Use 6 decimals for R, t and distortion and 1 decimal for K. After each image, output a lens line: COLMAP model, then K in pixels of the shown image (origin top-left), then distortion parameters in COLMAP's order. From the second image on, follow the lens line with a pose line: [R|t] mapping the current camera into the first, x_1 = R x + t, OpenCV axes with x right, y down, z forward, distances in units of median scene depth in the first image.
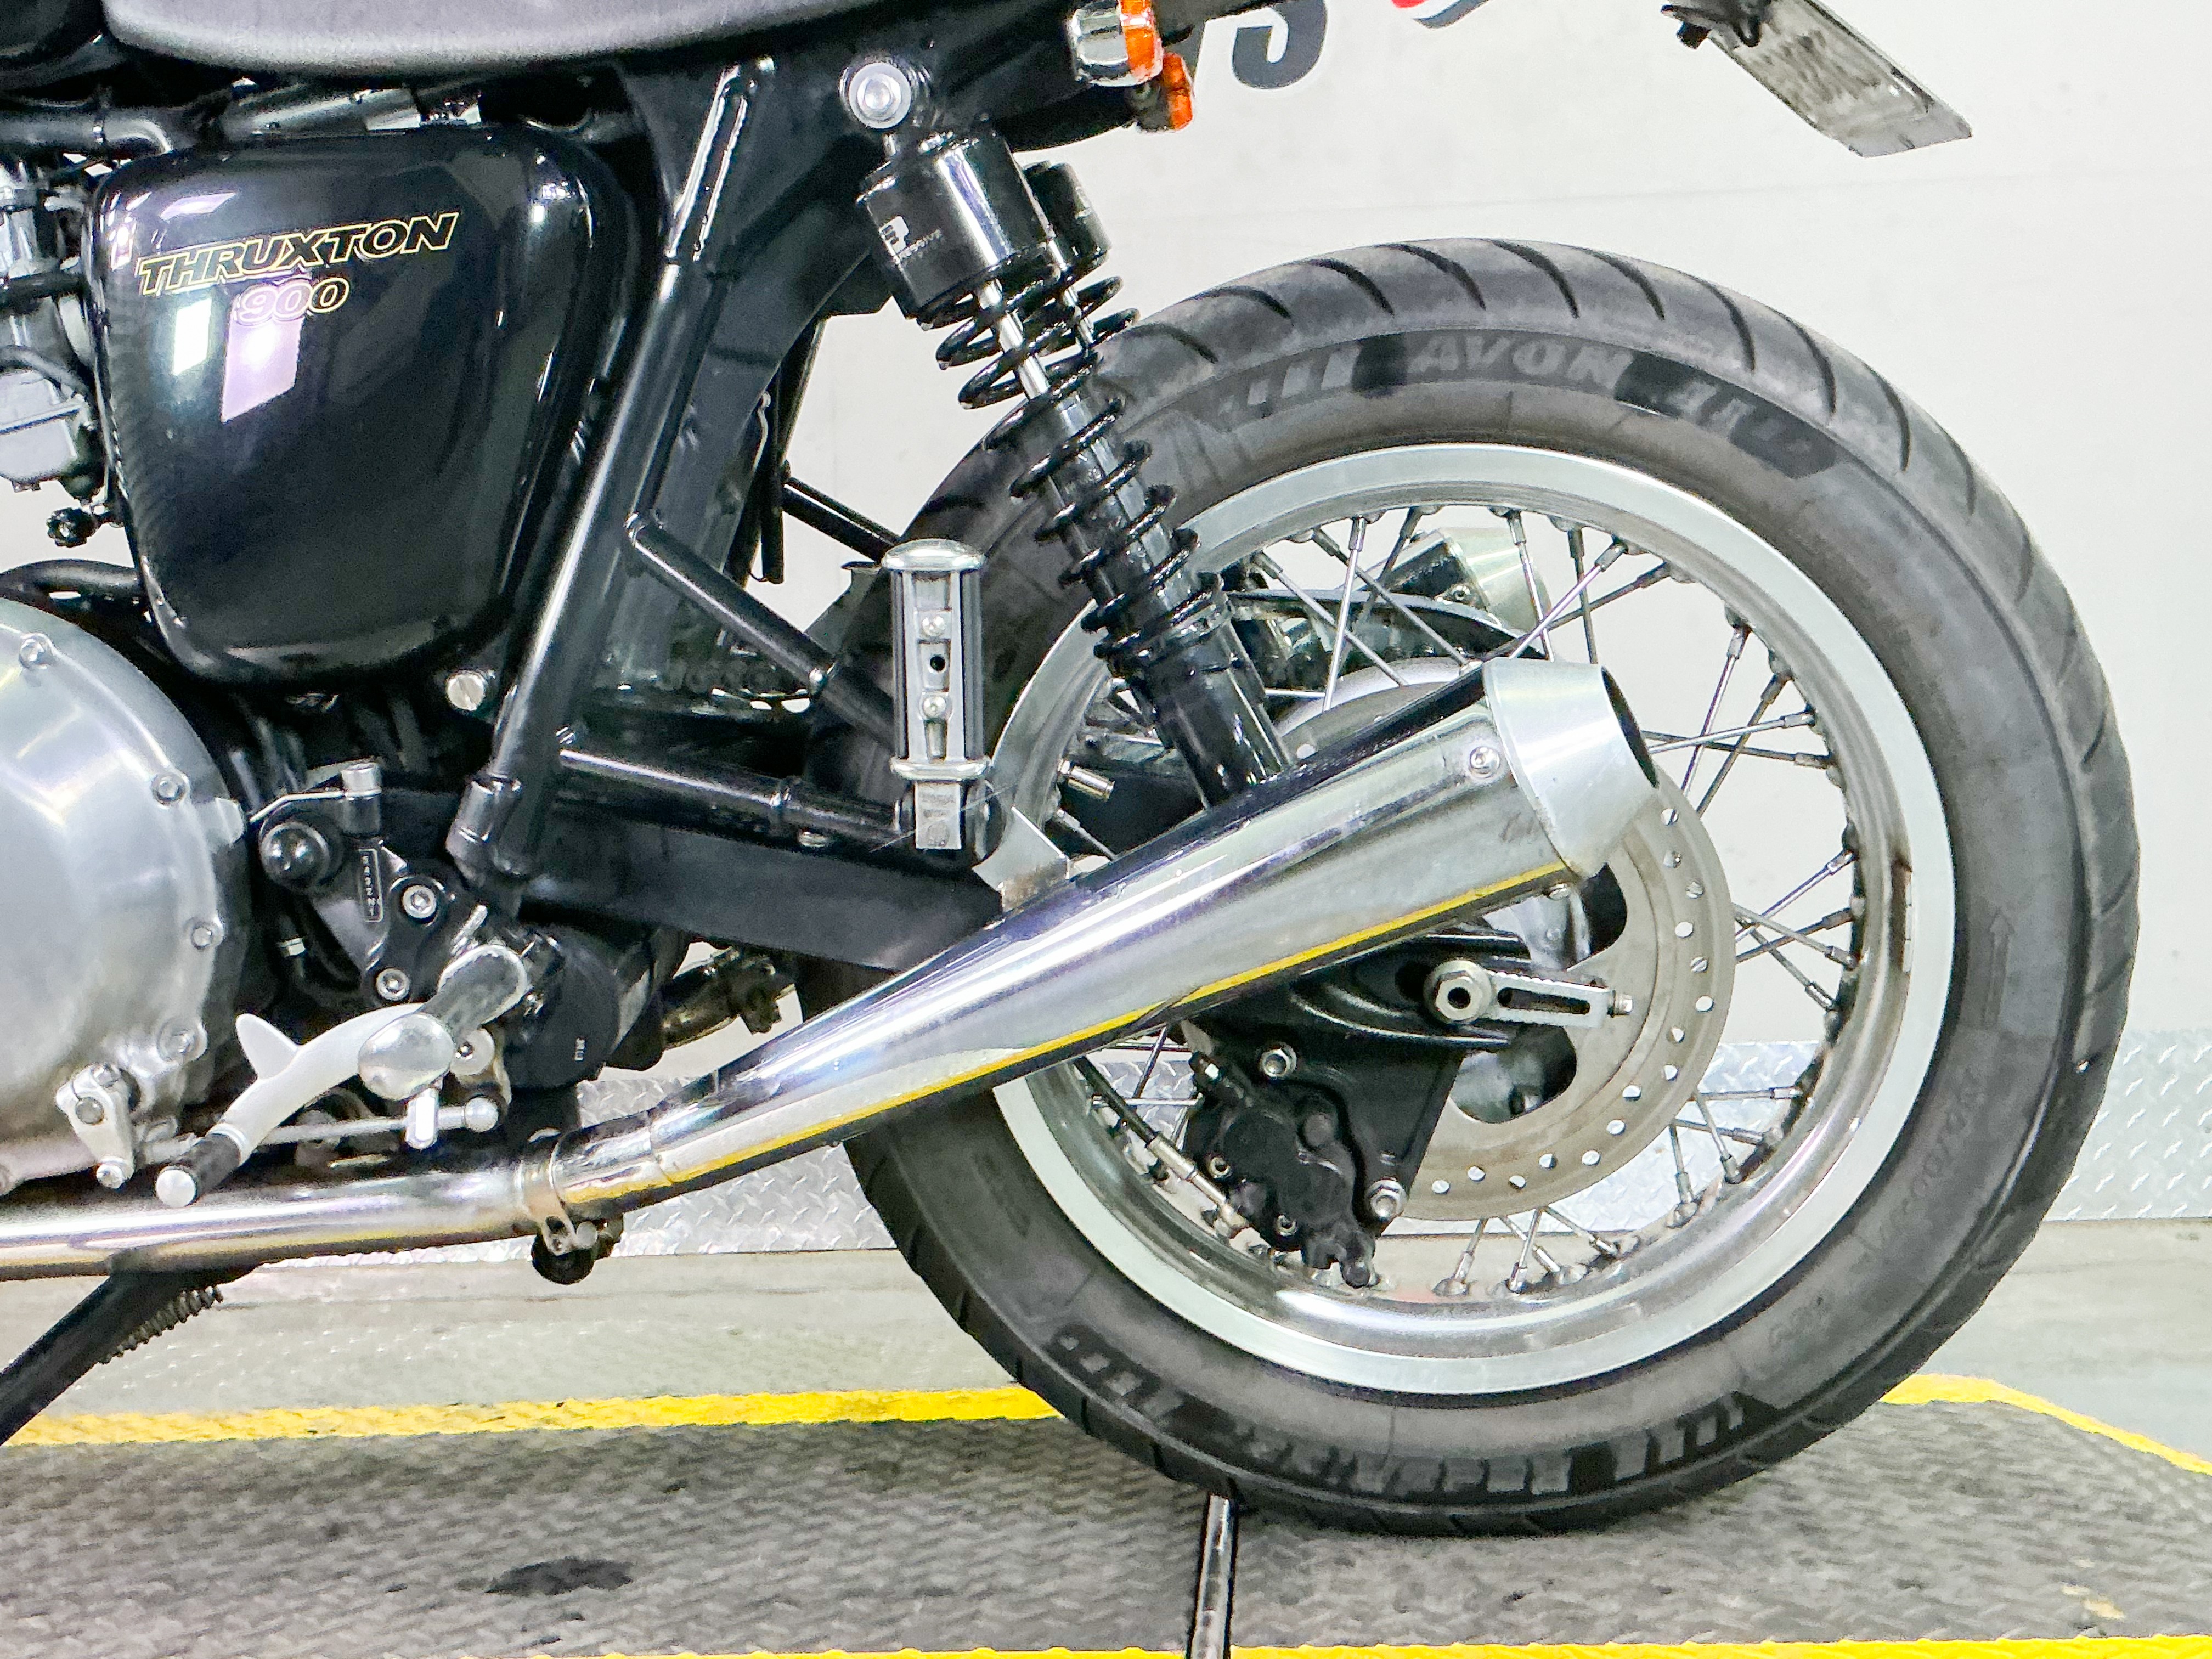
lens RADIAL K [[2466.2, 0, 1104.7], [0, 2466.2, 832.2], [0, 0, 1]] dist [0.082108, 0.000000]
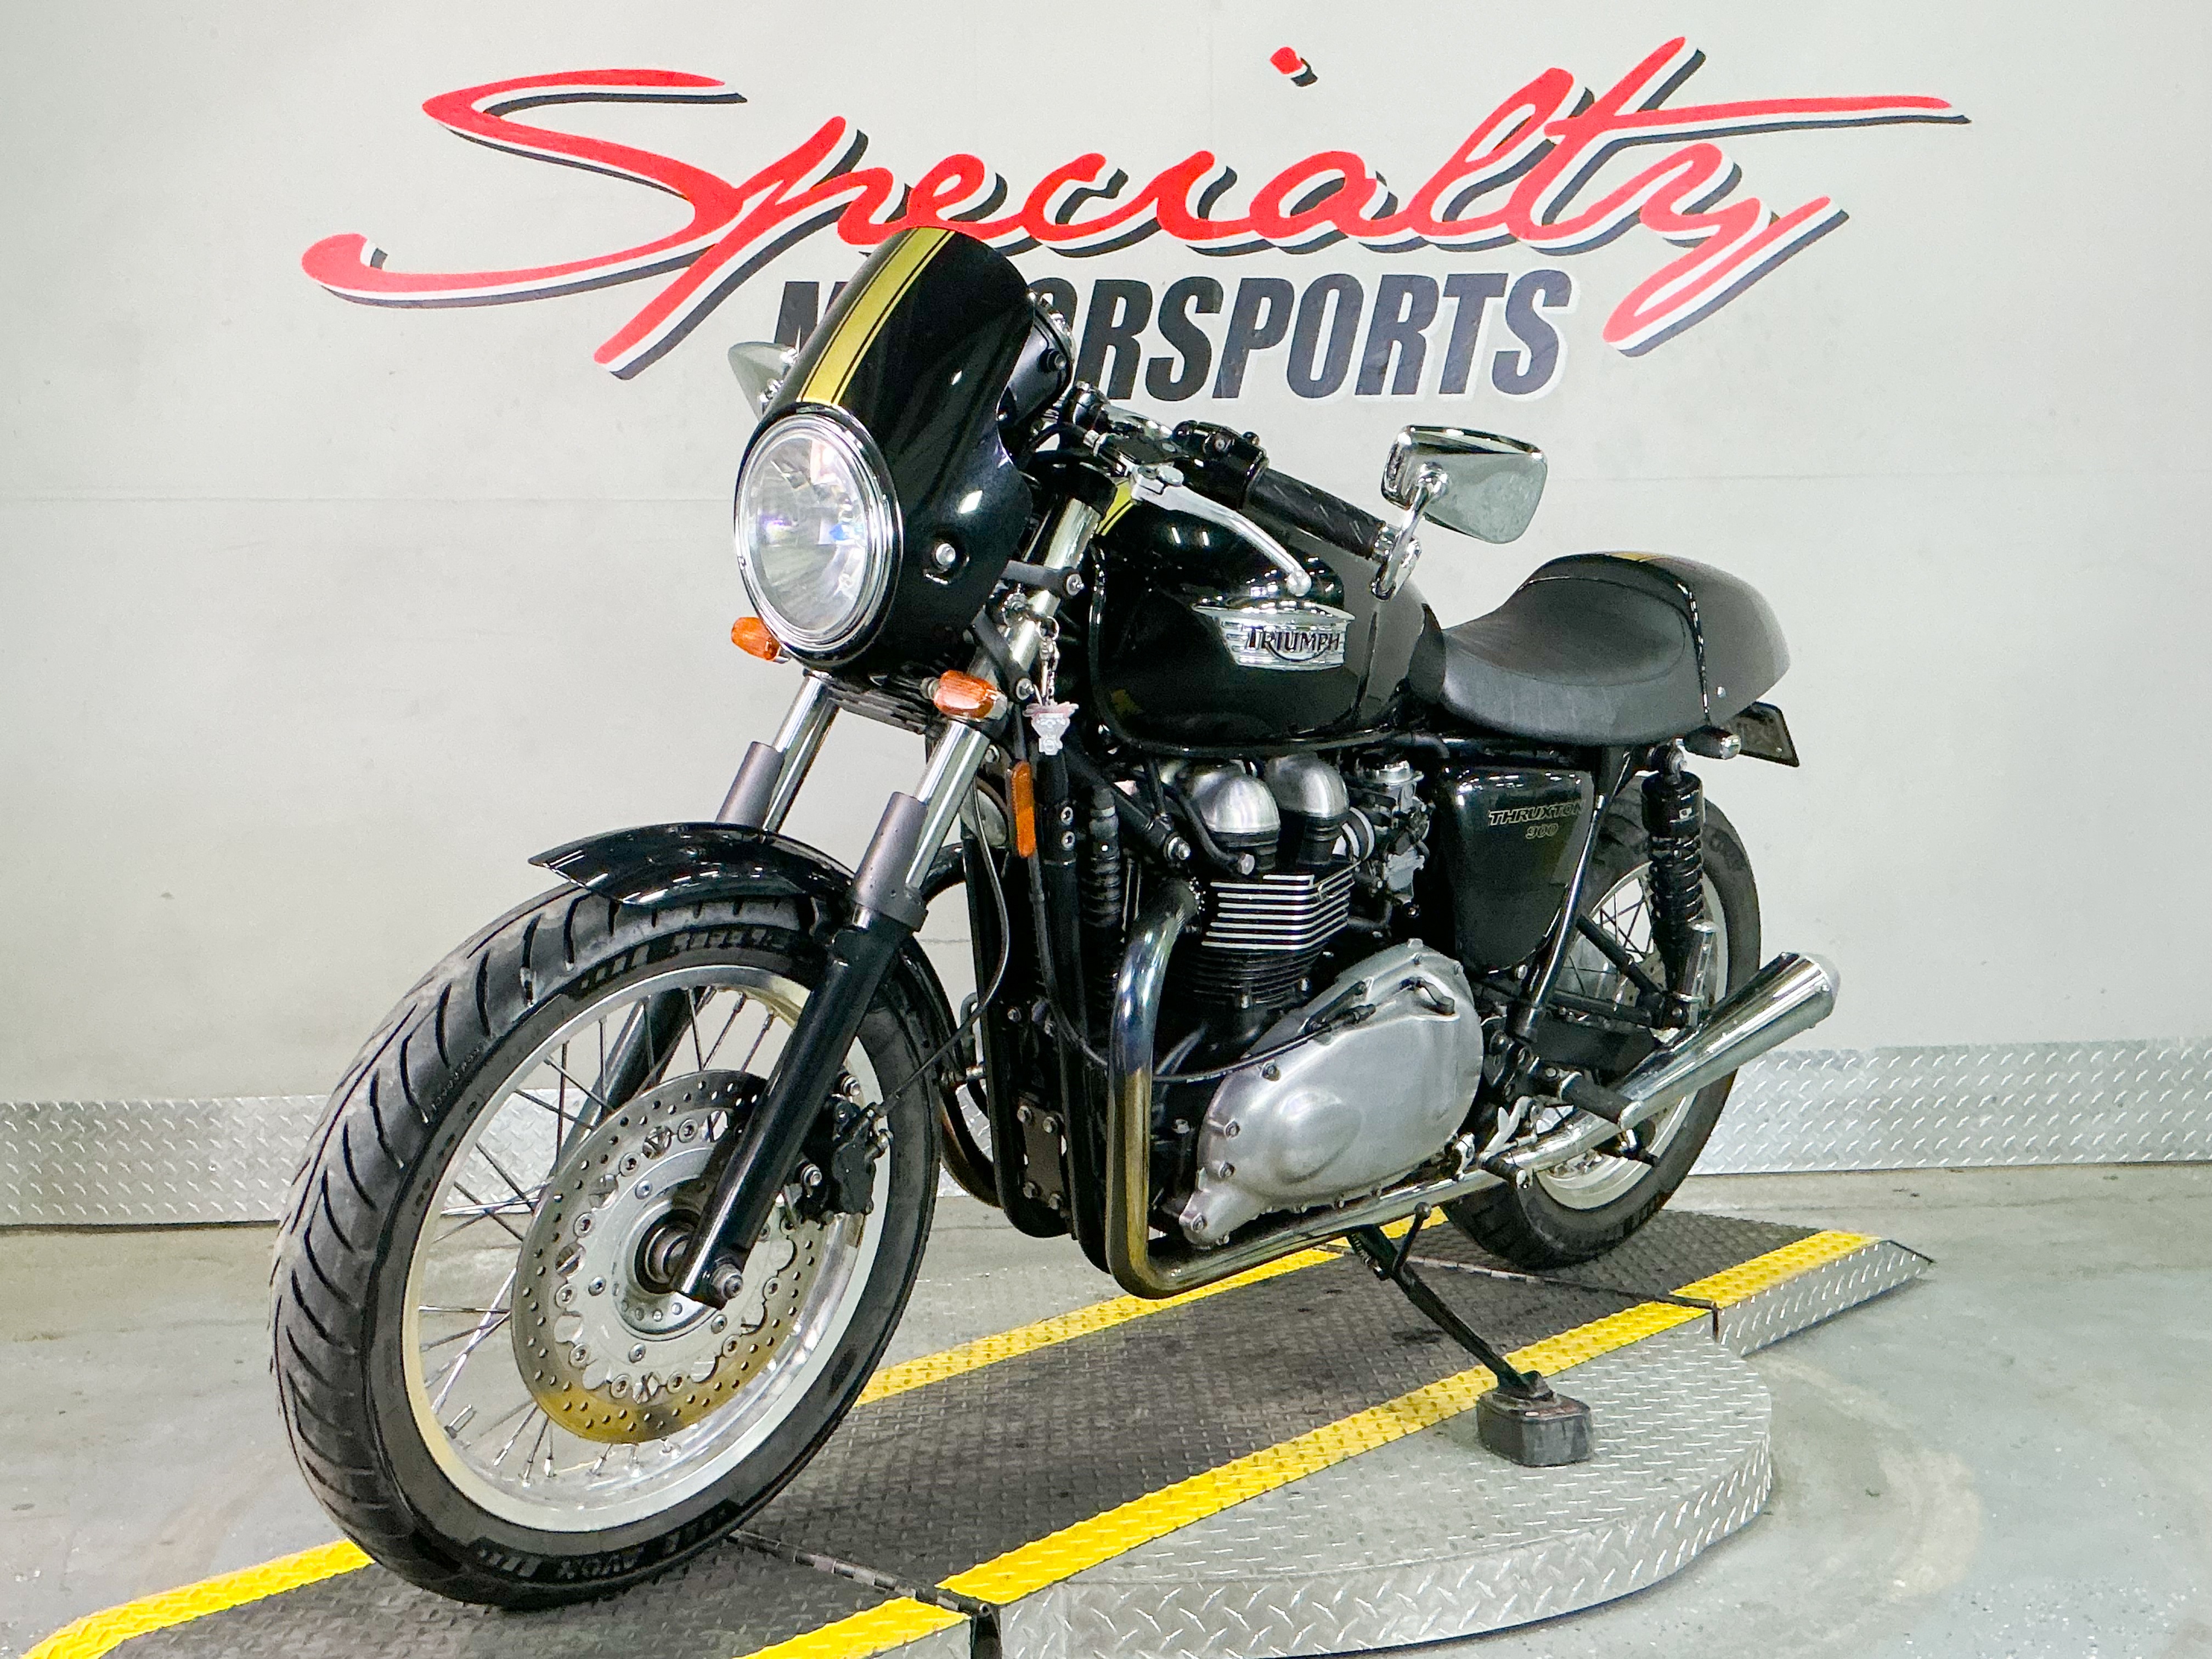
lens RADIAL K [[2481.8, 0, 1127.2], [0, 2481.8, 837.6], [0, 0, 1]] dist [0.079207, 0.000000]
pose [[0.995741, 0.003697, 0.092120, -0.762467], [-0.009624, 0.997905, 0.063978, -0.341883], [-0.091690, -0.064592, 0.993690, -1.145244]]
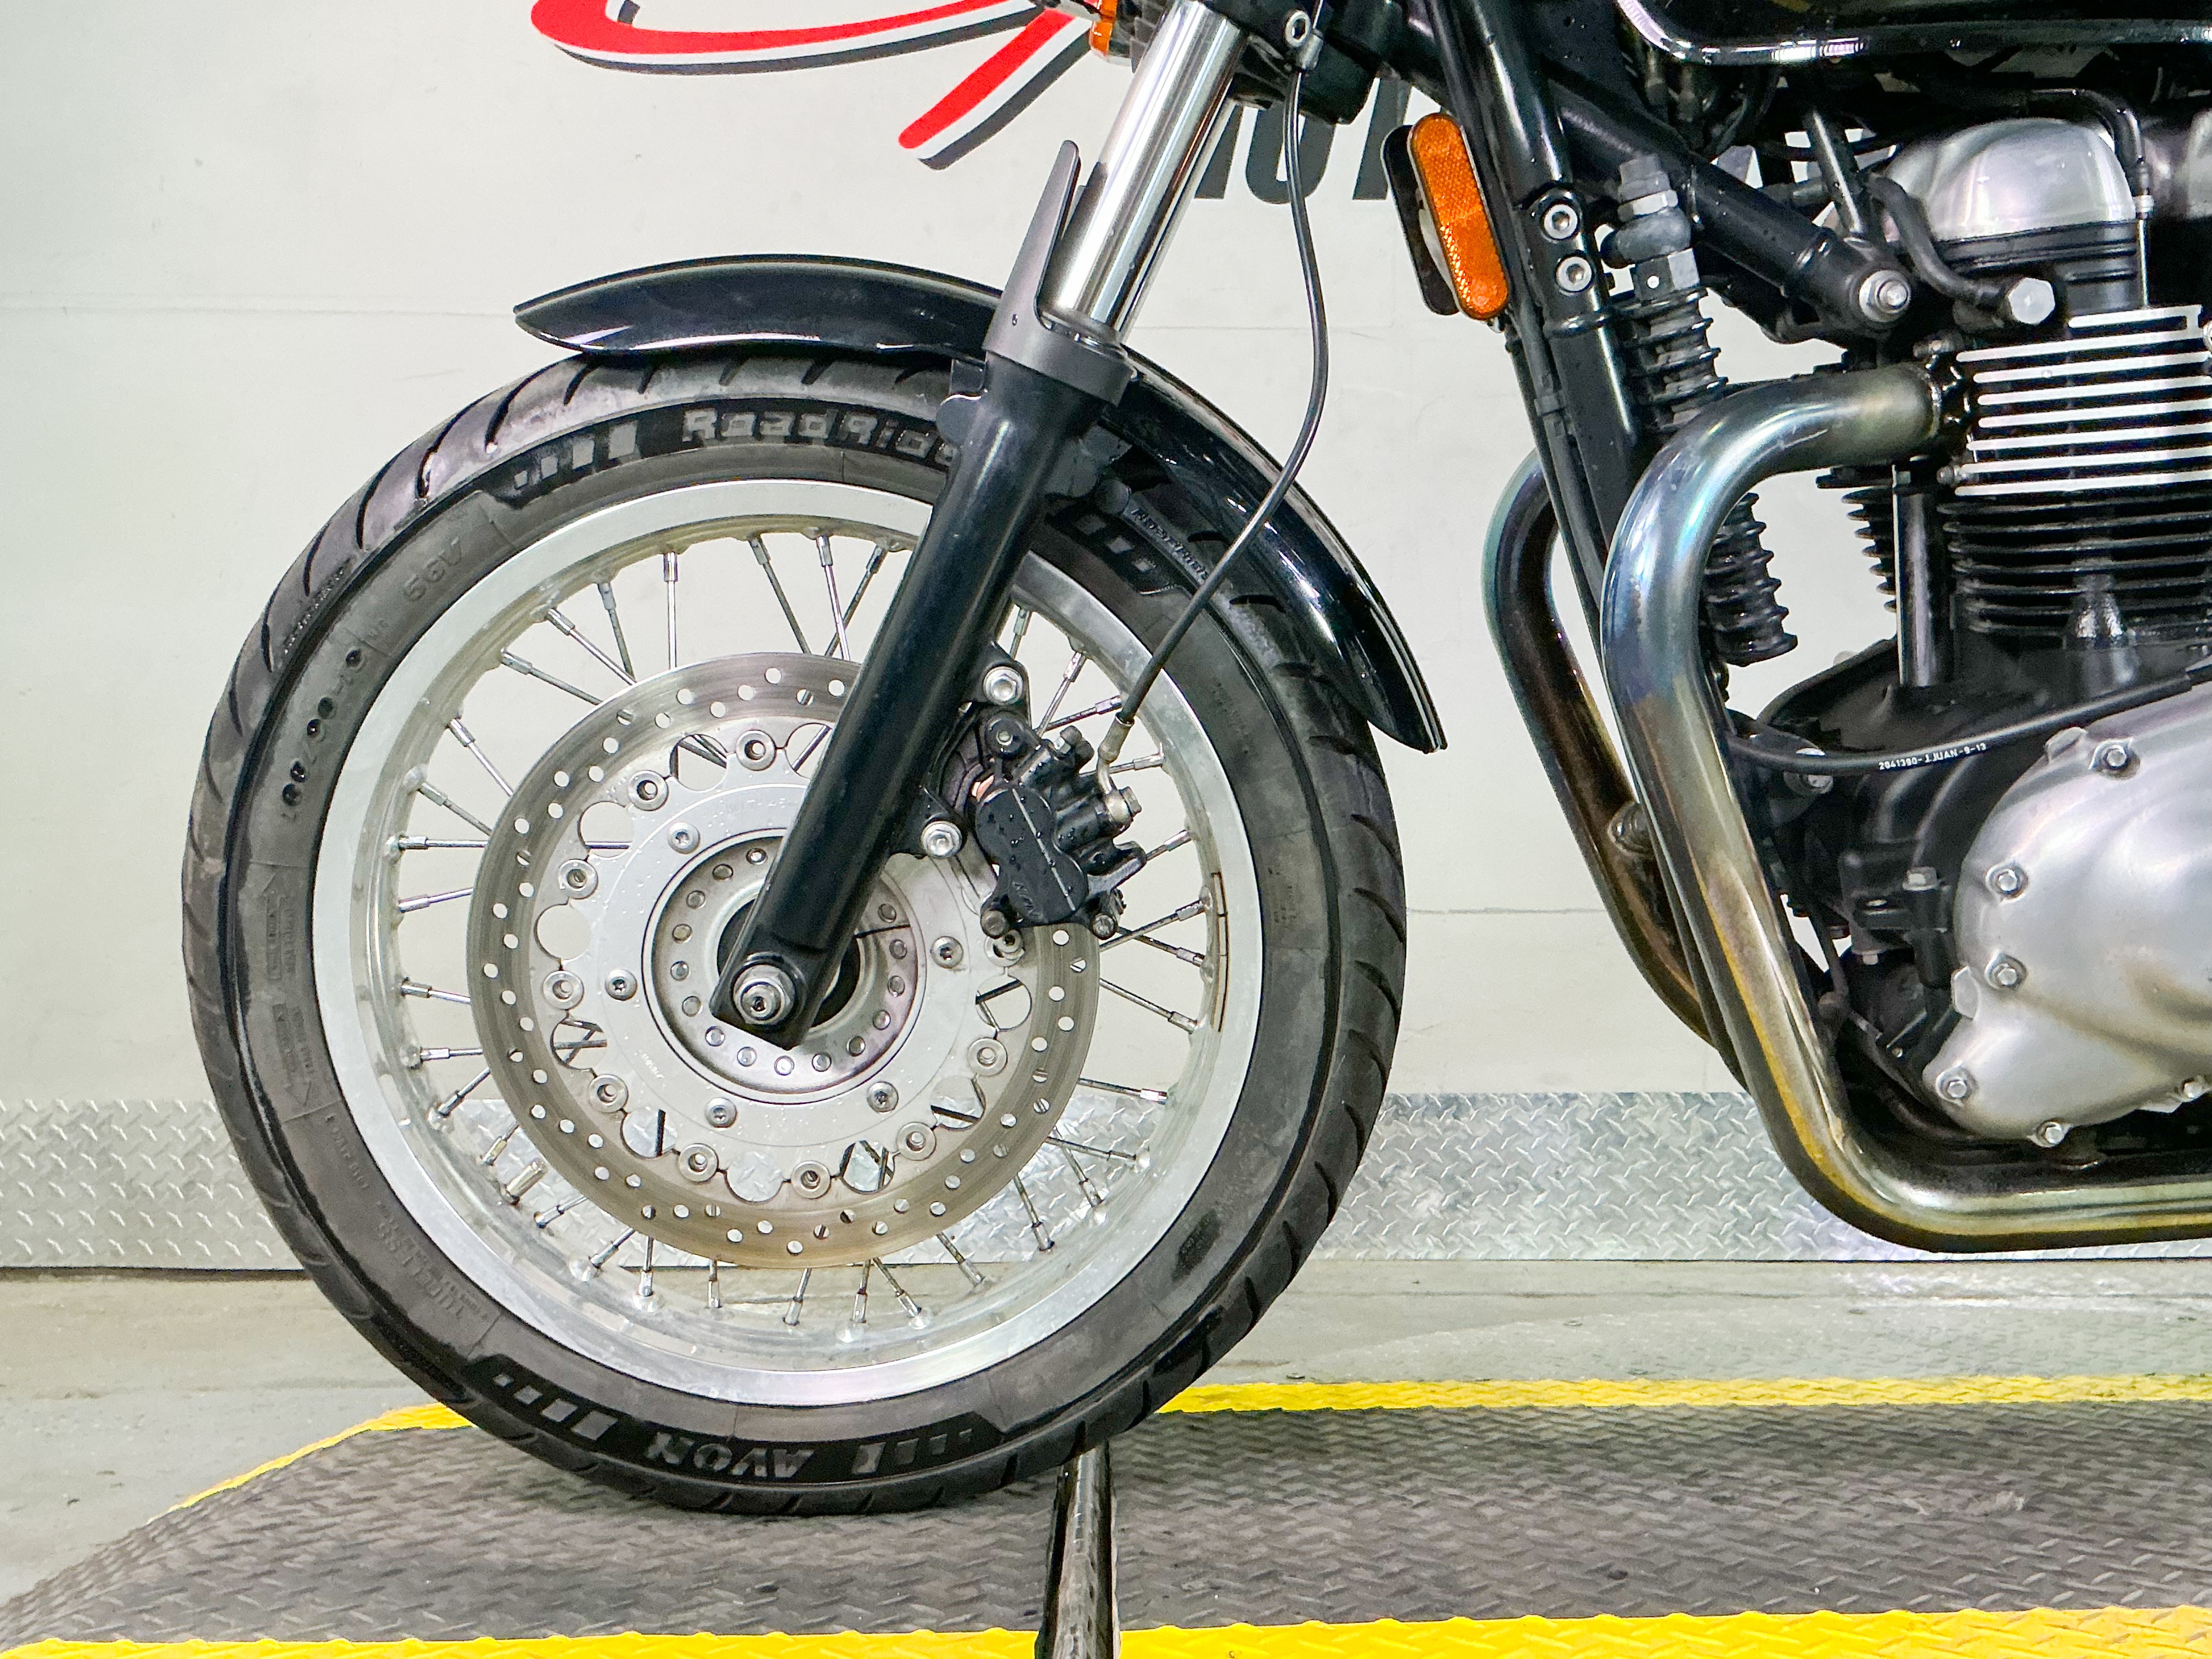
lens RADIAL K [[2210.5, 0, 1122.9], [0, 2210.5, 832.7], [0, 0, 1]] dist [0.047716, 0.000000]
pose [[0.996490, 0.031795, 0.077436, -1.131216], [-0.028683, 0.998749, -0.040970, 0.082965], [-0.078641, 0.038606, 0.996155, 0.147767]]
